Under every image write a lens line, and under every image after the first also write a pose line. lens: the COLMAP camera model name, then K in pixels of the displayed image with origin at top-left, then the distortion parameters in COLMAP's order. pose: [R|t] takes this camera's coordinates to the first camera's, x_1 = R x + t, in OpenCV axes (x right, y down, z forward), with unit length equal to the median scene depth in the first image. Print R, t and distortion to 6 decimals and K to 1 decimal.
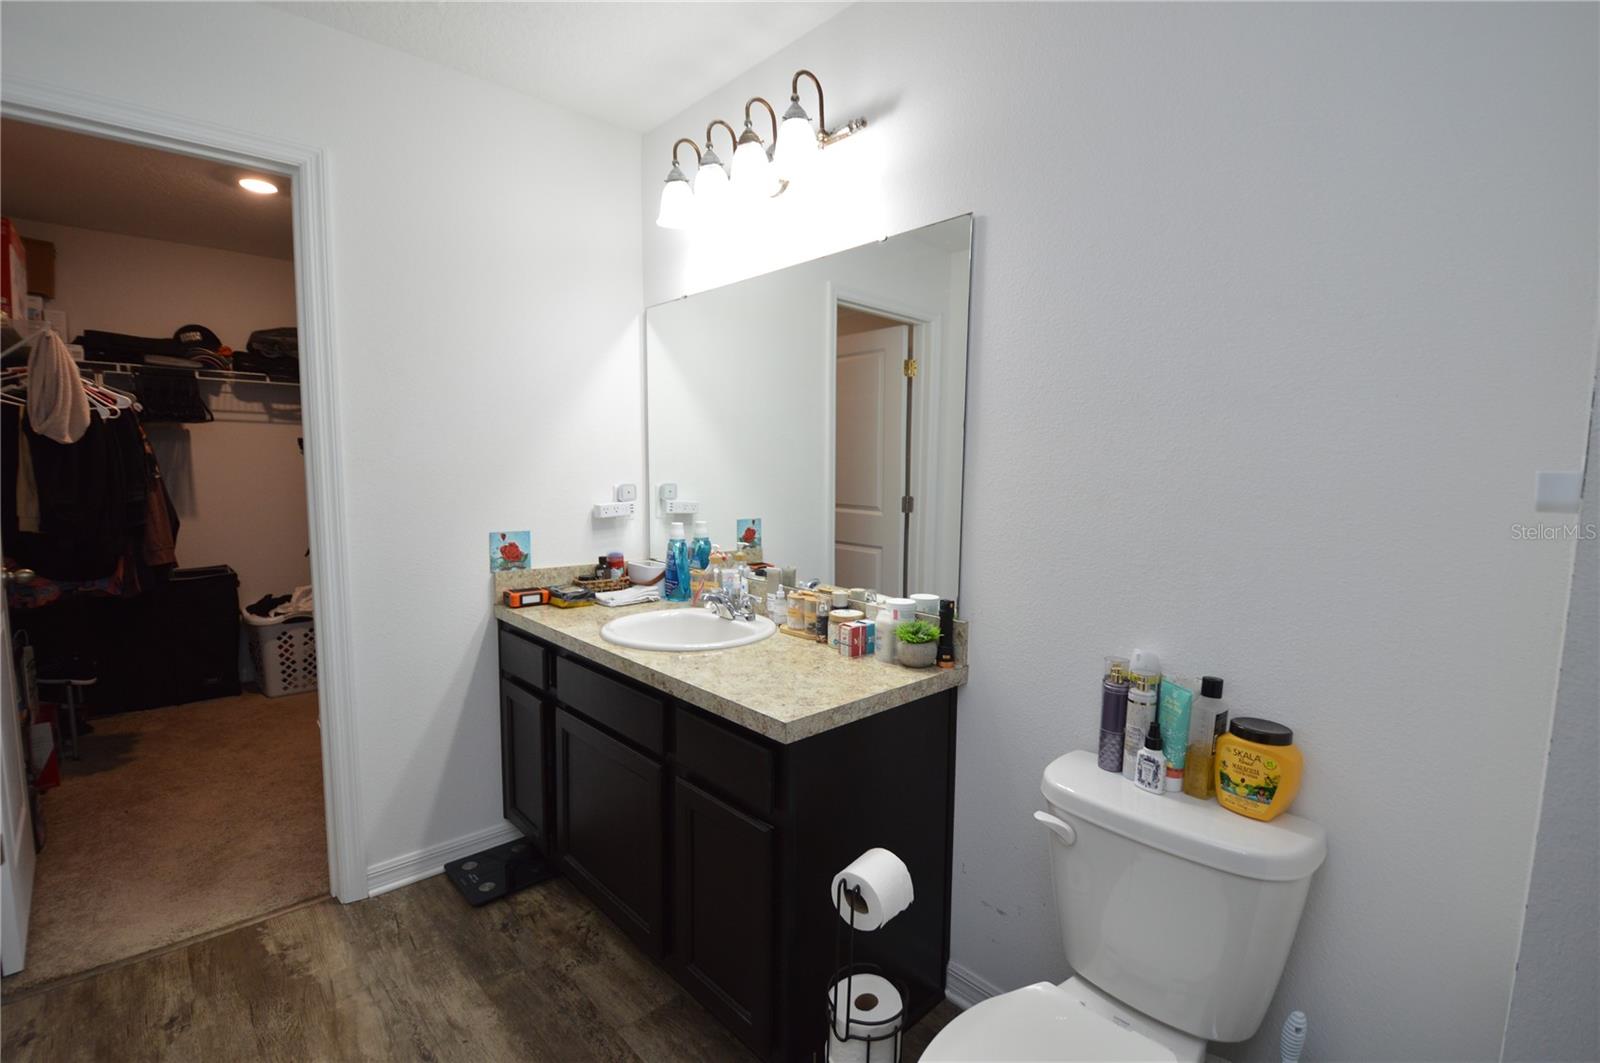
lens RADIAL K [[709.0, 0, 792.7], [0, 709.0, 532.1], [0, 0, 1]] dist [-0.003407, -0.010518]
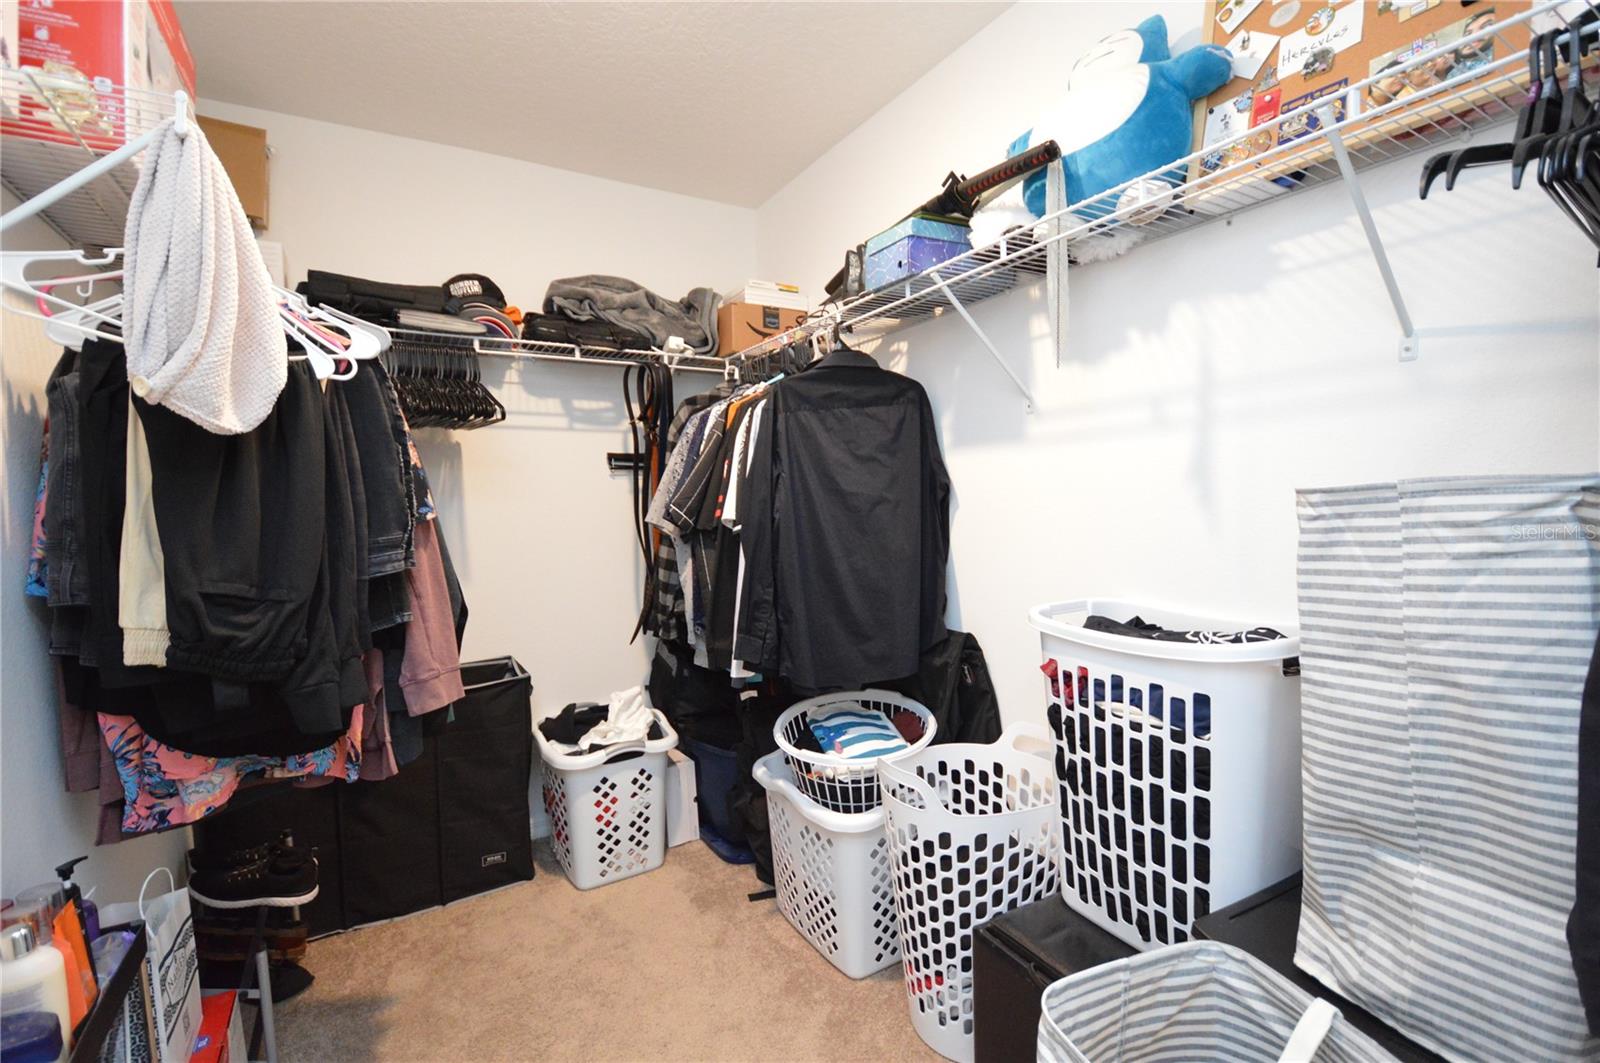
lens RADIAL K [[709.0, 0, 811.1], [0, 709.0, 526.8], [0, 0, 1]] dist [-0.003407, -0.010518]
pose [[0.978781, -0.026717, -0.203162, -0.429542], [0.017002, 0.998634, -0.049417, -0.034586], [0.204205, 0.044914, 0.977897, 0.453777]]
